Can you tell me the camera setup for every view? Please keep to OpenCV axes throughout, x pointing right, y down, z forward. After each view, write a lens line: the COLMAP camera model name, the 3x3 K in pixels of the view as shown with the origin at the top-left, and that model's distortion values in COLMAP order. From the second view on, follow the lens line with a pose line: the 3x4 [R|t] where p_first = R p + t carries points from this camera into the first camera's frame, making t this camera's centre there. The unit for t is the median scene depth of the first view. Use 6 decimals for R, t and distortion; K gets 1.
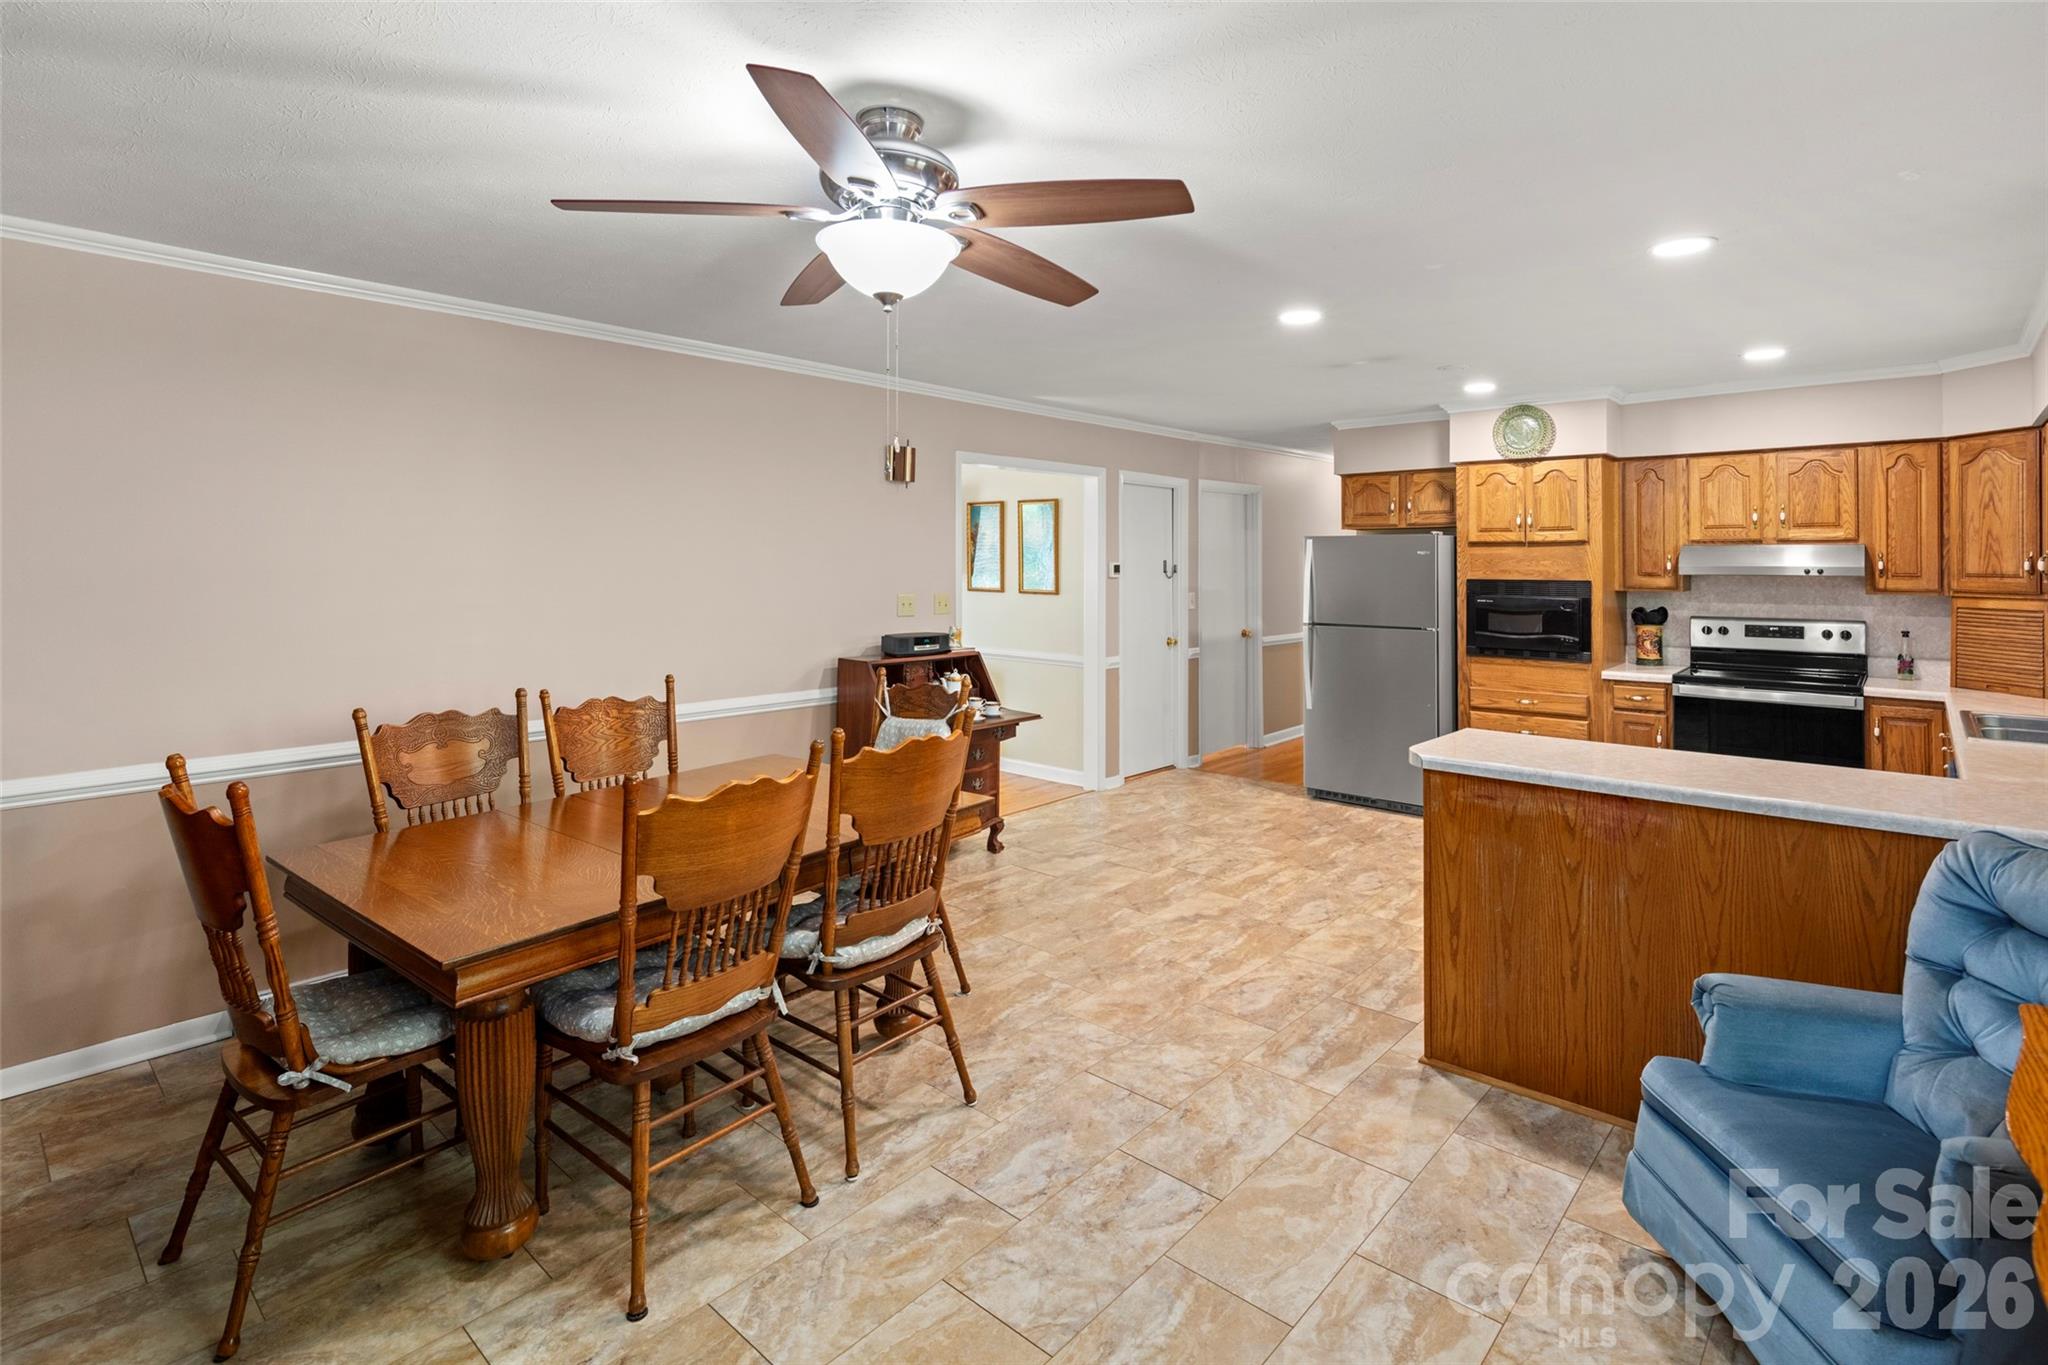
lens RADIAL K [[1002.5, 0, 1039.3], [0, 1002.5, 560.0], [0, 0, 1]] dist [0.007406, -0.007196]
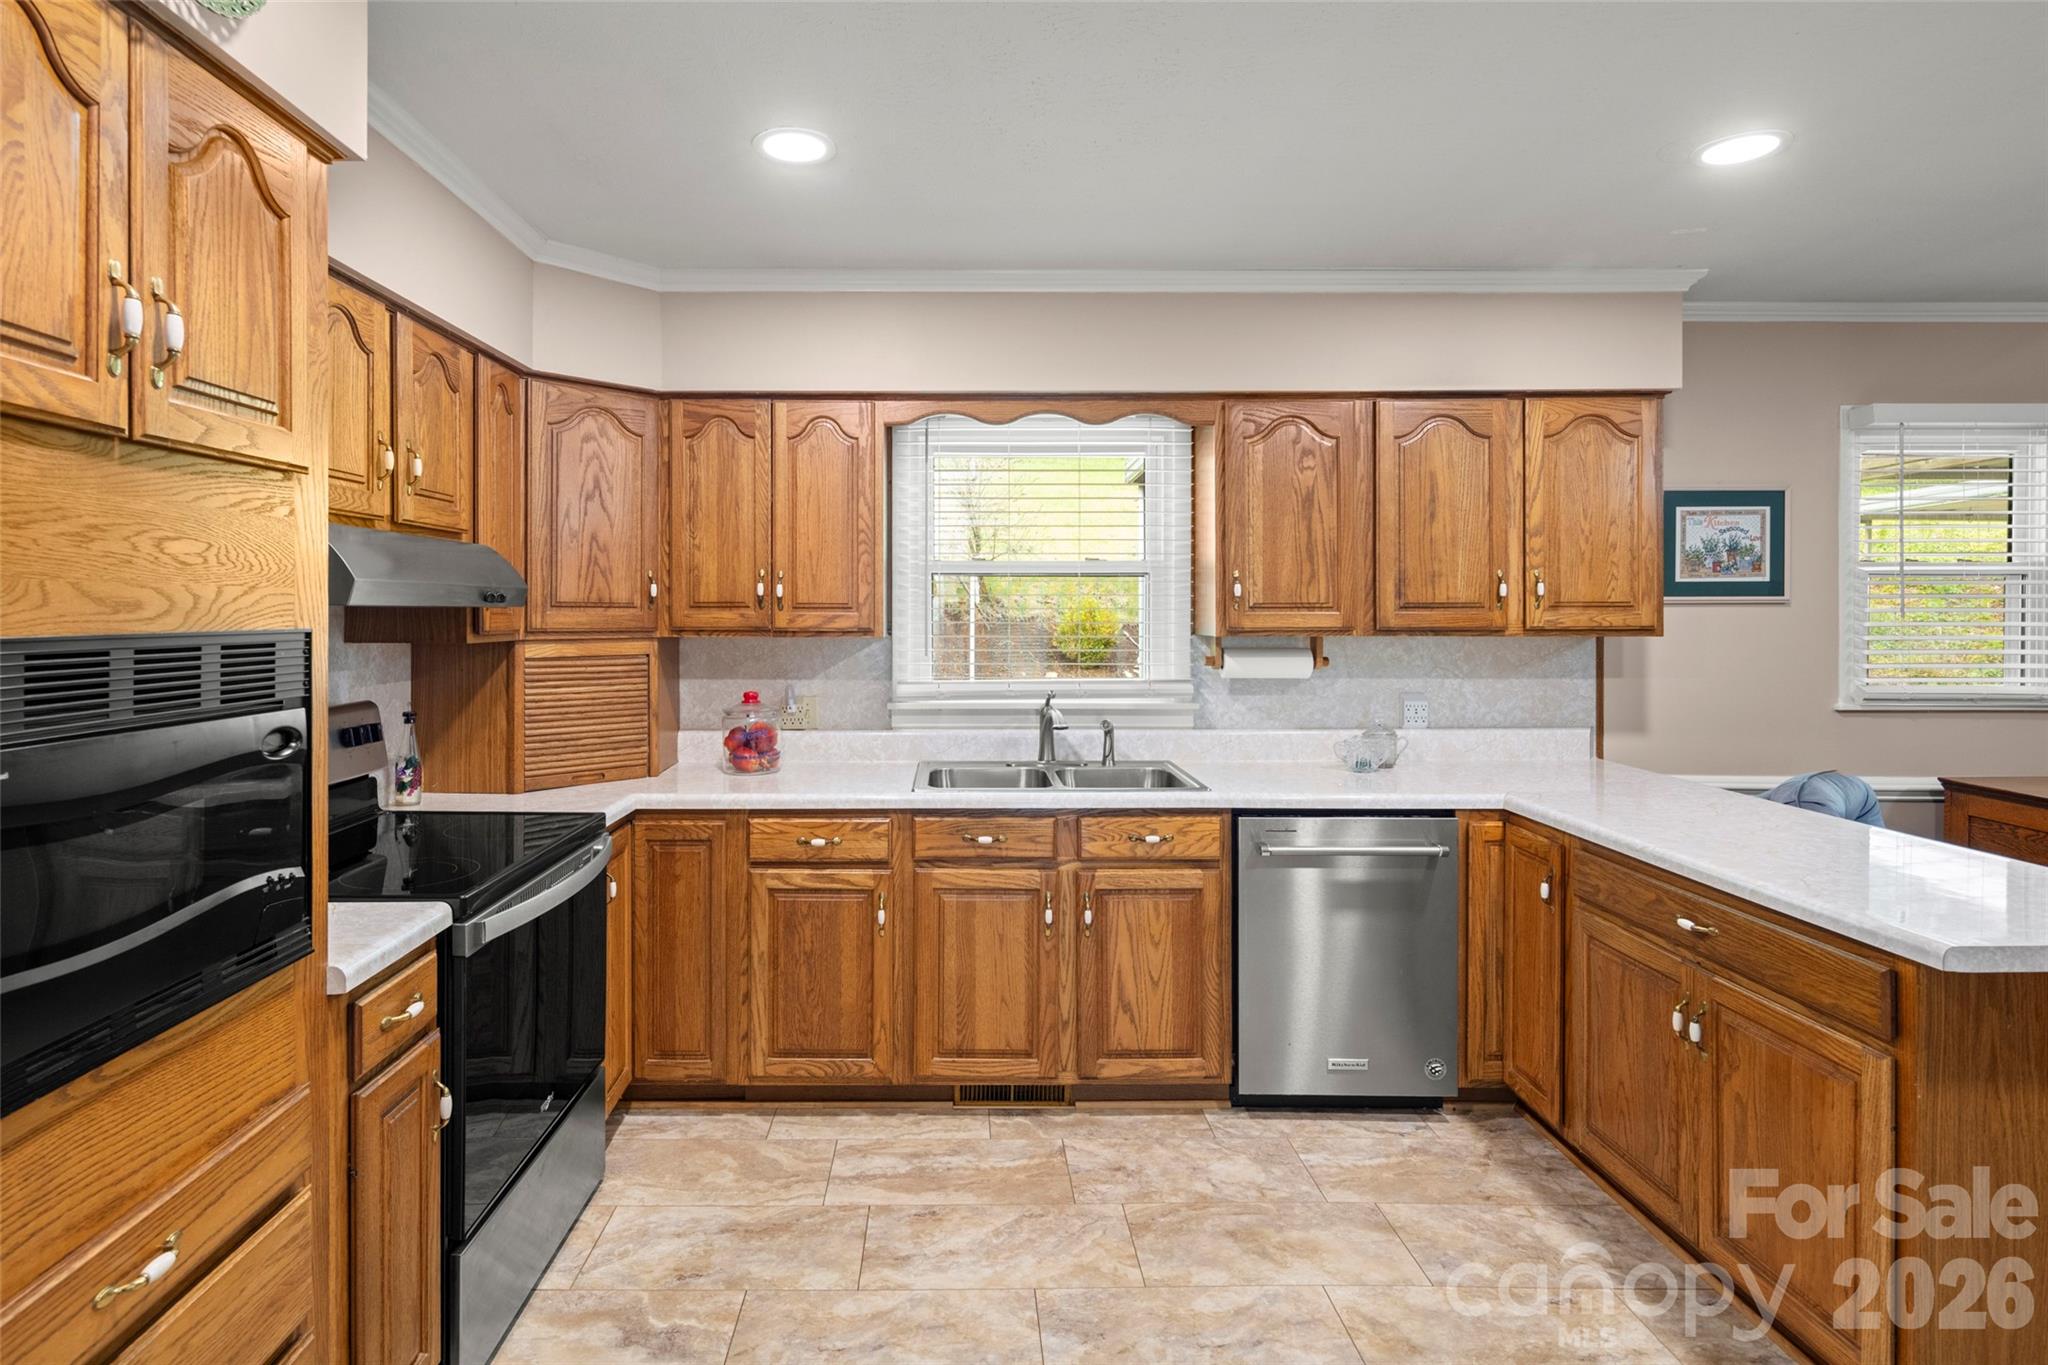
lens RADIAL K [[1002.5, 0, 976.3], [0, 1002.5, 621.4], [0, 0, 1]] dist [0.007406, -0.007196]
pose [[-0.659671, -0.007269, 0.751520, 0.310438], [-0.002998, 0.999971, 0.007040, 0.021923], [-0.751549, 0.002392, -0.659673, 1.291534]]
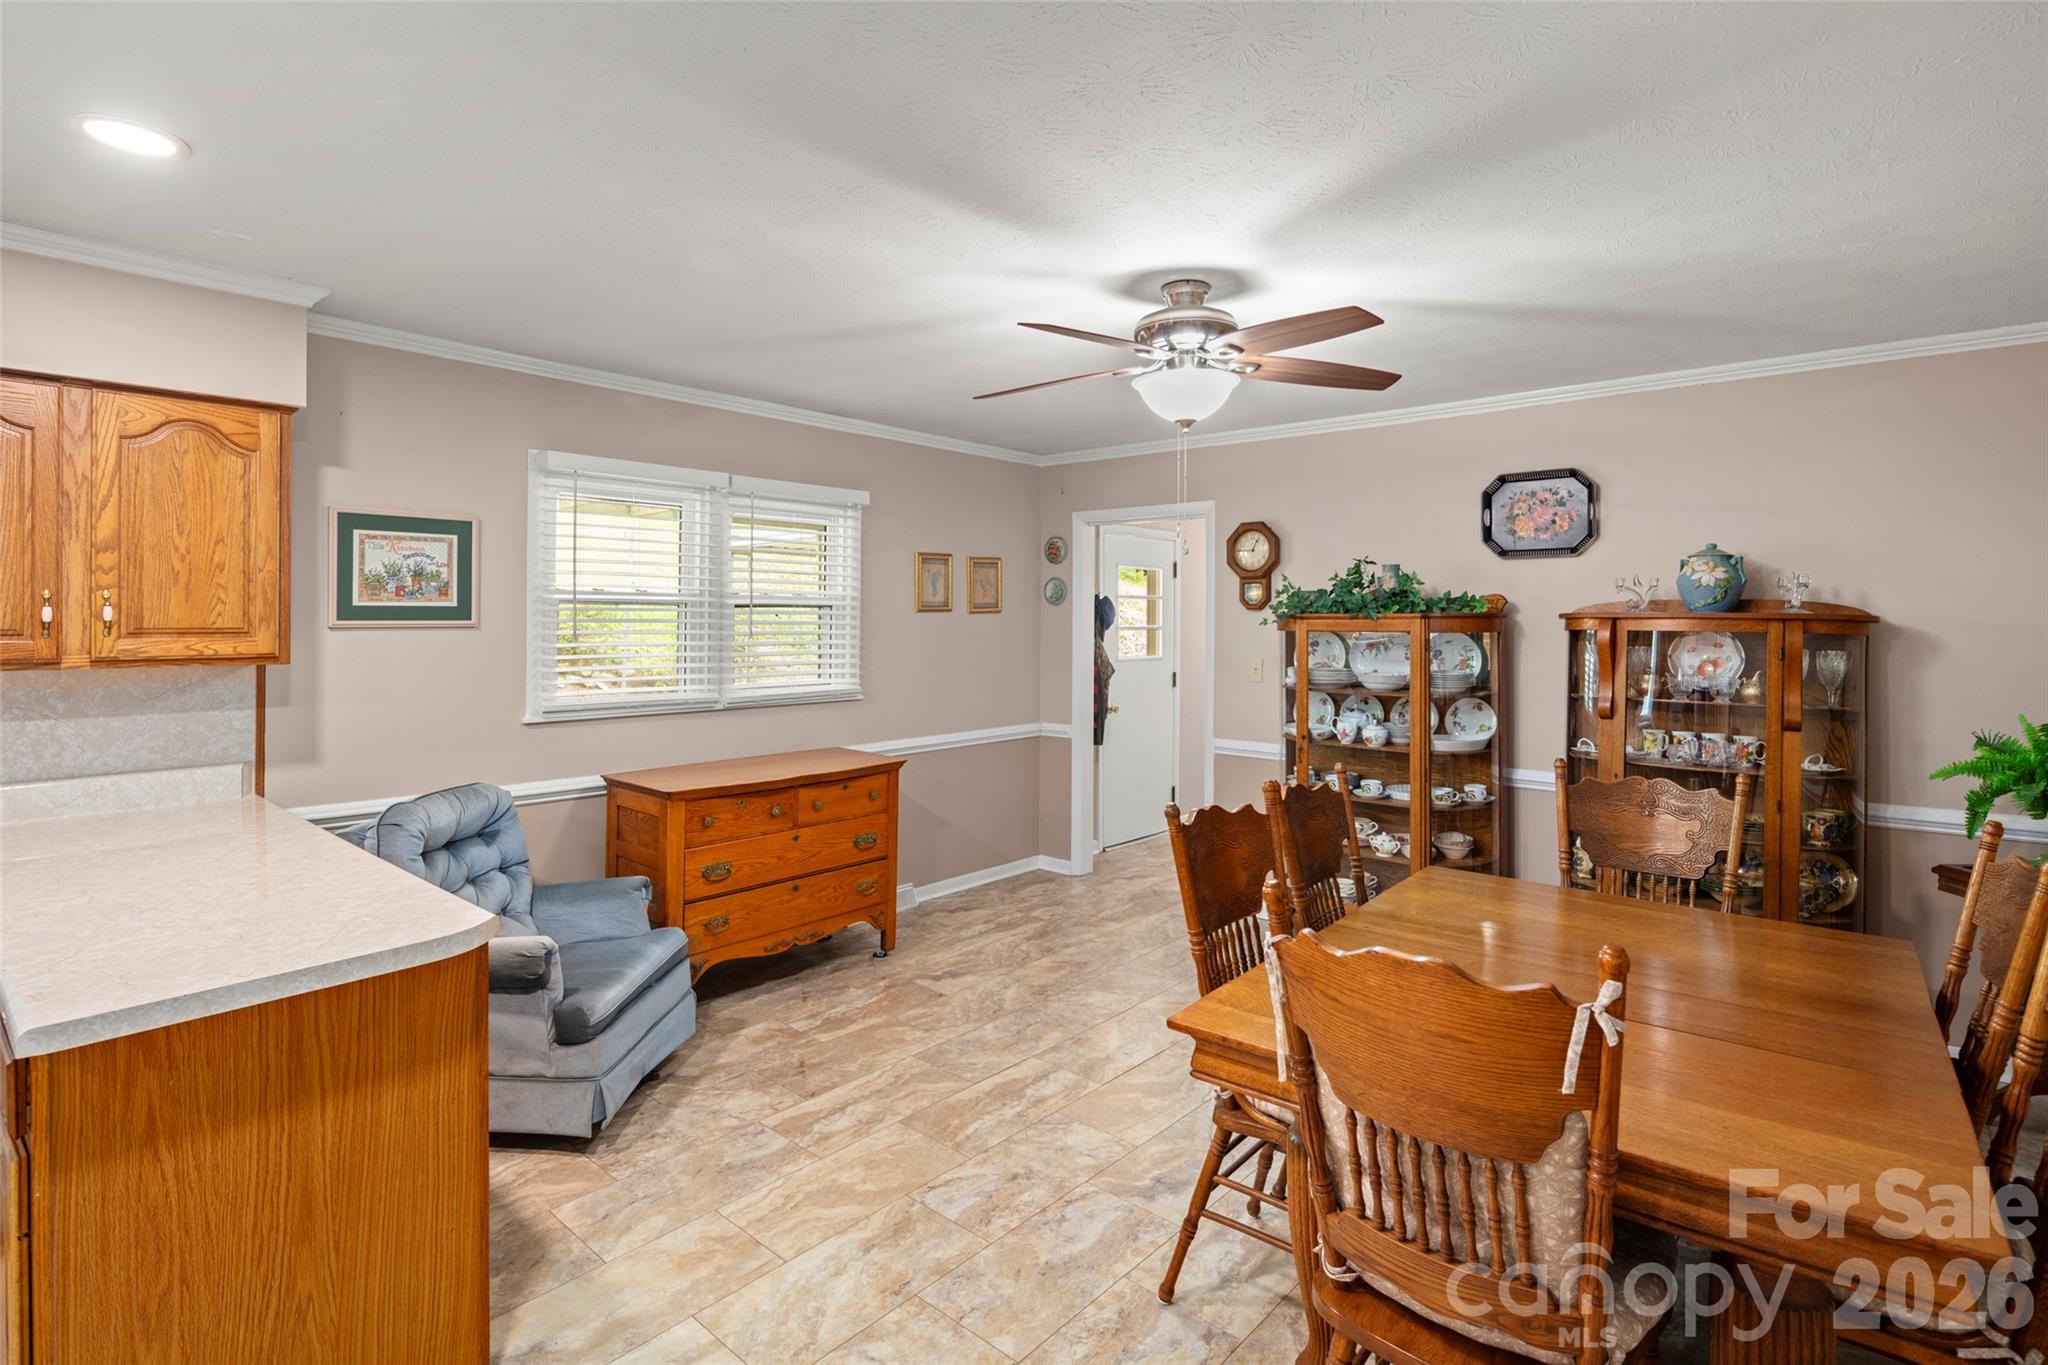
lens RADIAL K [[1002.5, 0, 1031.2], [0, 1002.5, 605.7], [0, 0, 1]] dist [0.007406, -0.007196]
pose [[-0.999953, -0.009355, -0.002590, 0.028271], [-0.009316, 0.999850, -0.014619, 0.001771], [0.002727, -0.014594, -0.999890, 1.132456]]
